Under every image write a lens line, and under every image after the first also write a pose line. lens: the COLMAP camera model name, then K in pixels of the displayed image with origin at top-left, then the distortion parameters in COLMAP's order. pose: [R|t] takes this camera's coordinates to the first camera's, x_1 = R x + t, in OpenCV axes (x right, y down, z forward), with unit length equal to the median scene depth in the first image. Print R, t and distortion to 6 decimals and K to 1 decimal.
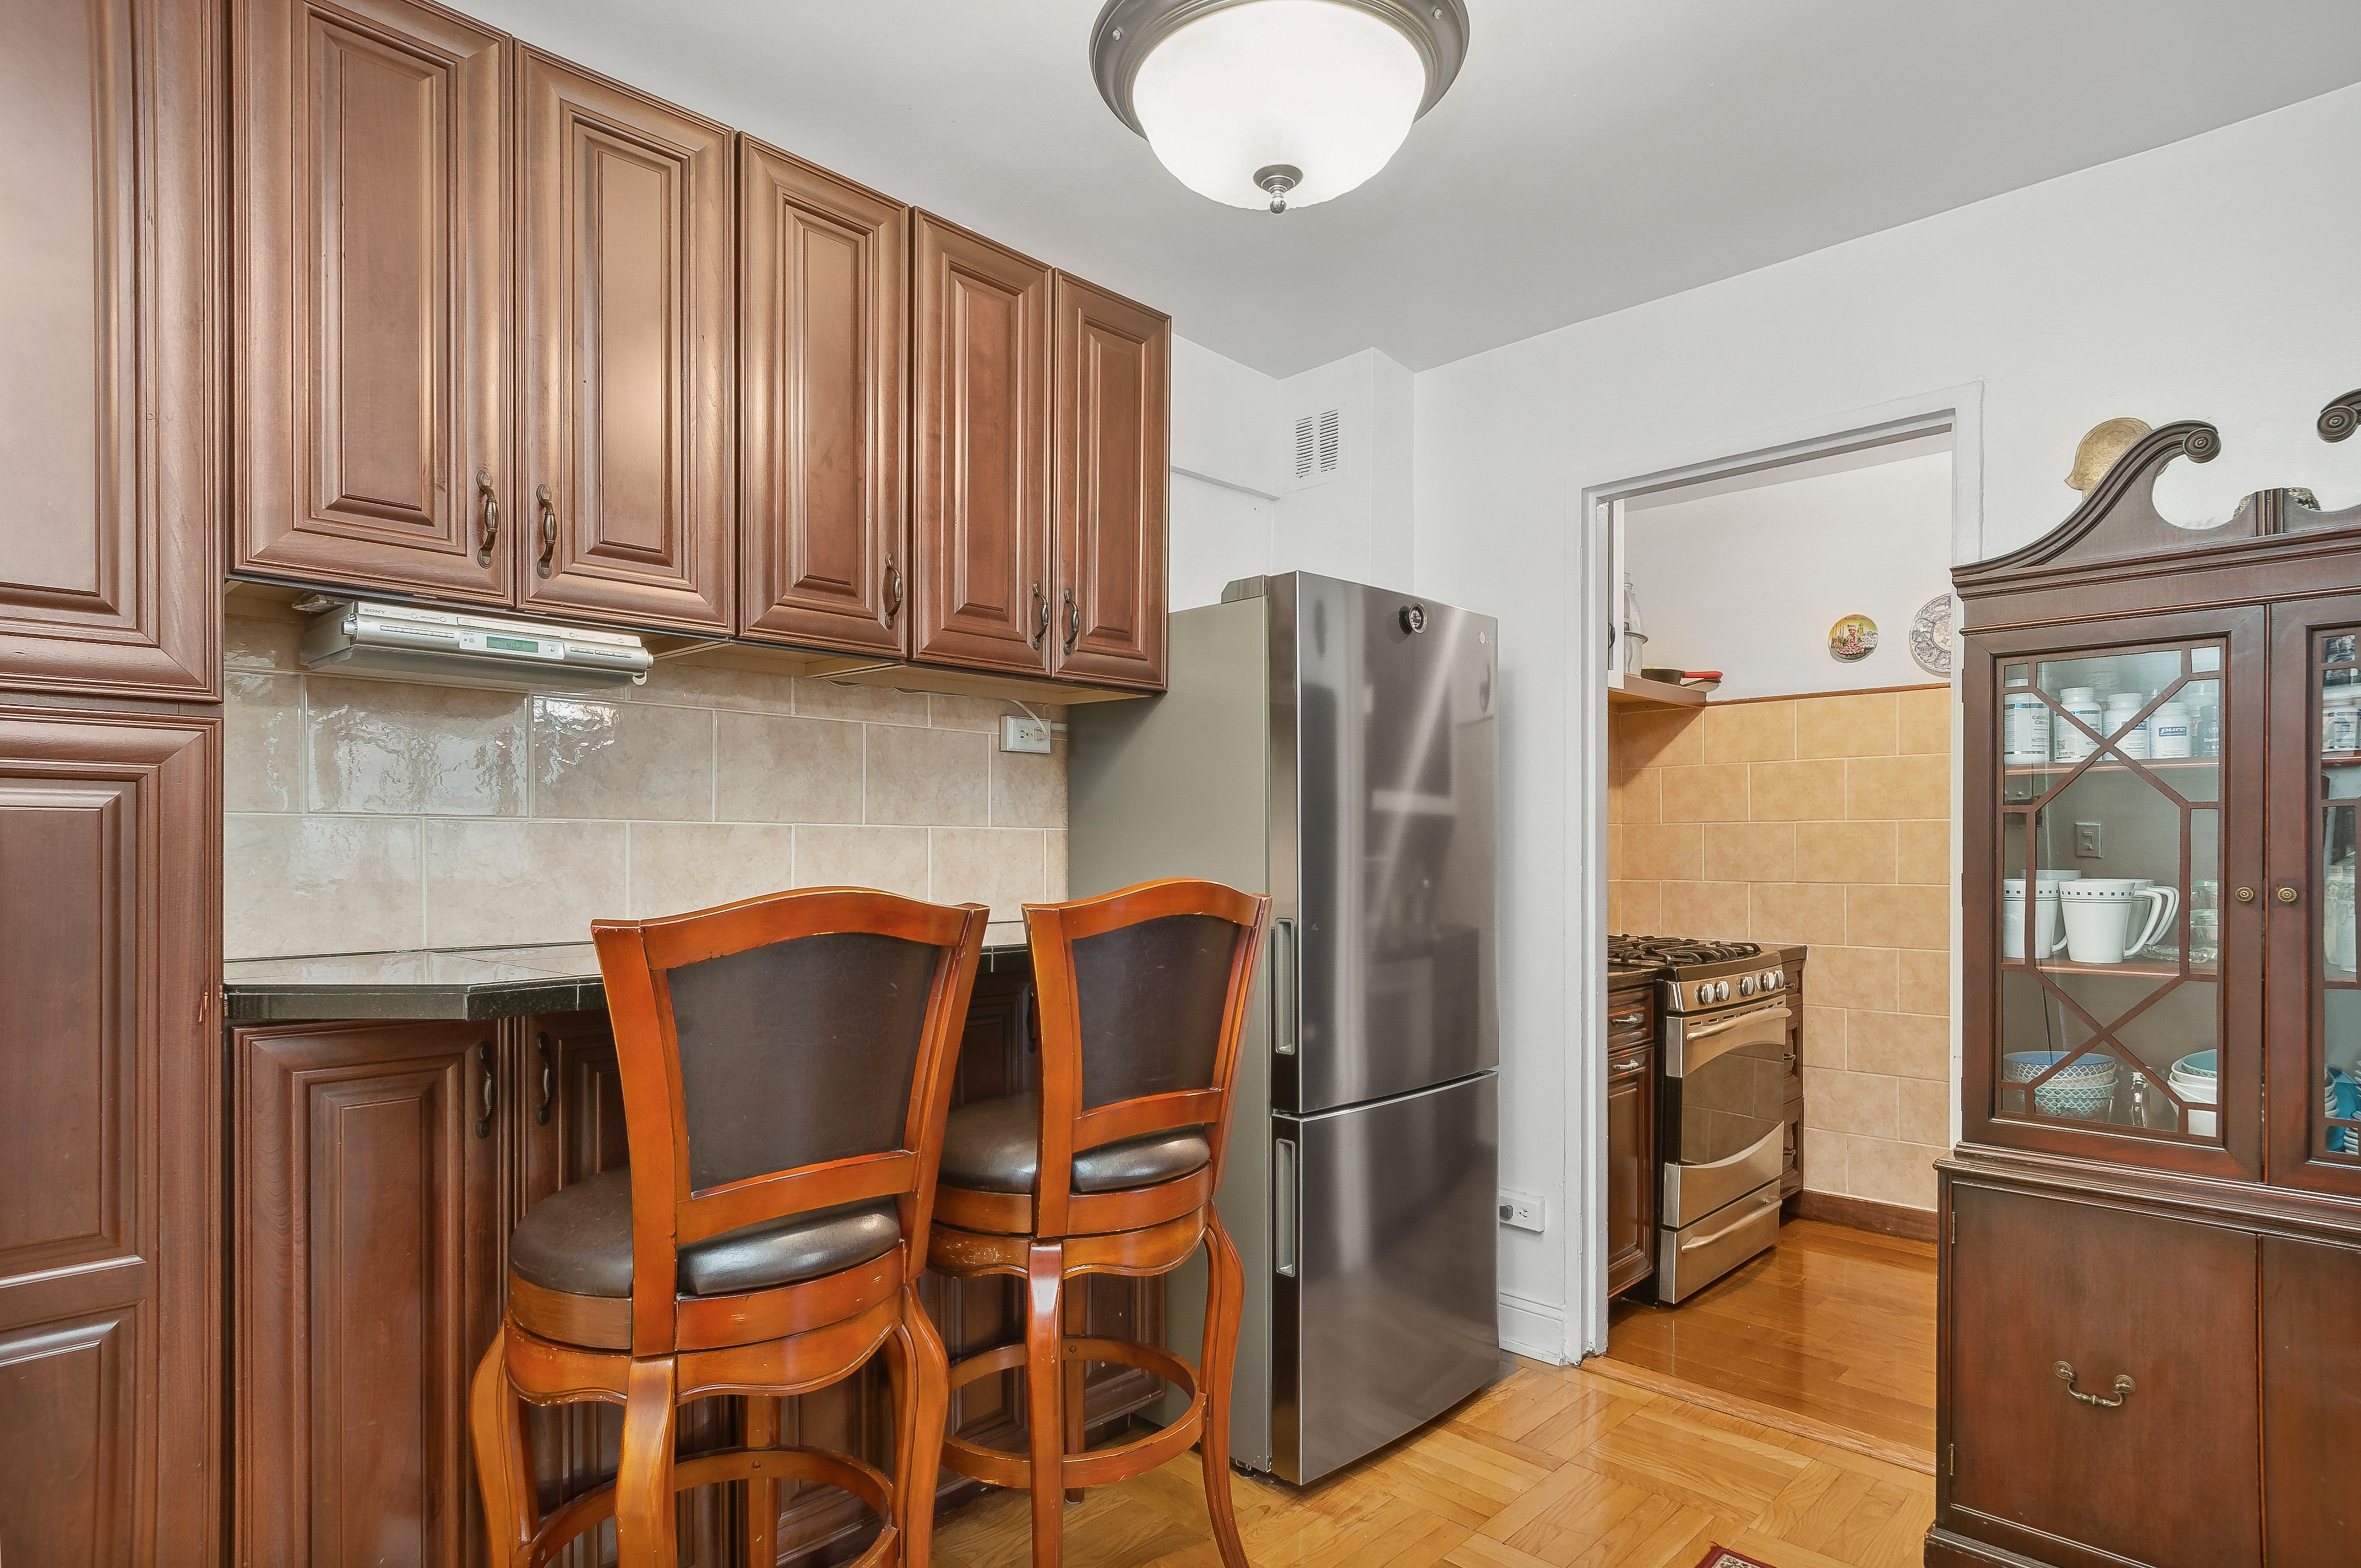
lens RADIAL K [[1284.0, 0, 1184.5], [0, 1284.0, 849.1], [0, 0, 1]] dist [0.015829, 0.000443]
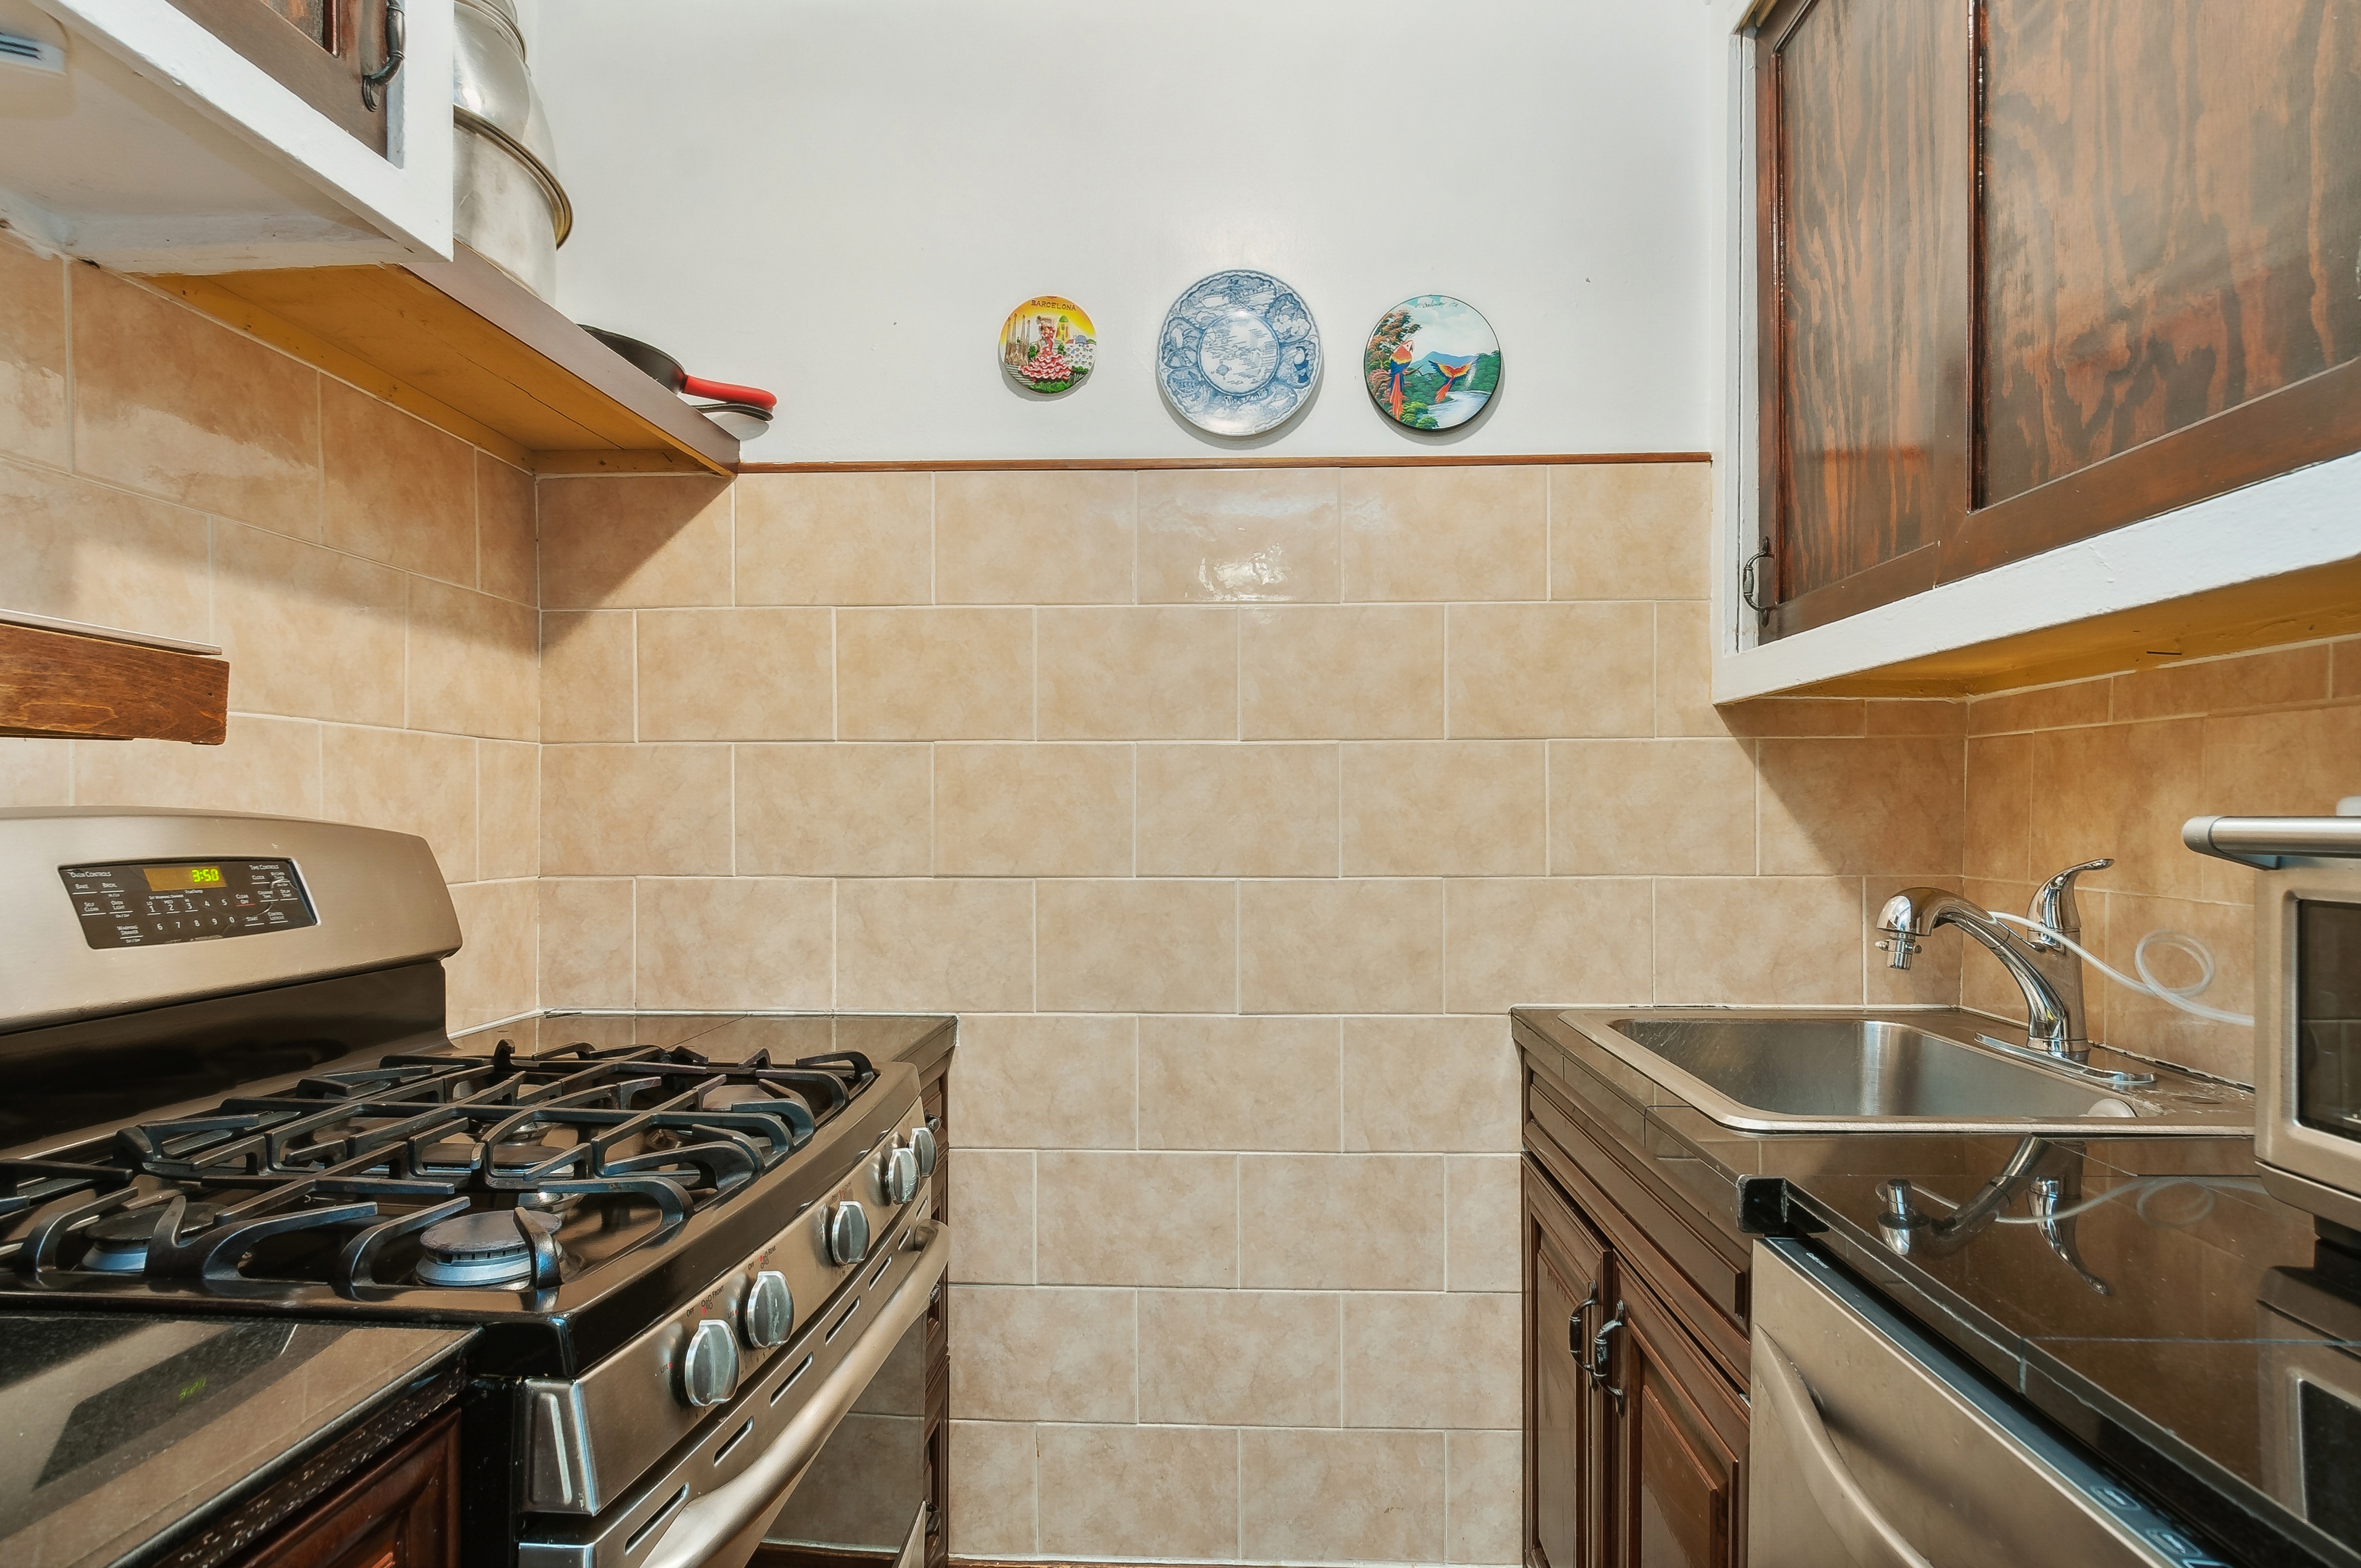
lens RADIAL K [[1284.0, 0, 1184.5], [0, 1284.0, 849.1], [0, 0, 1]] dist [0.015829, 0.000443]
pose [[0.756834, -0.000186, 0.653607, 0.251571], [-0.000896, 0.999999, 0.001322, 0.015642], [-0.653606, -0.001586, 0.756833, 0.612911]]
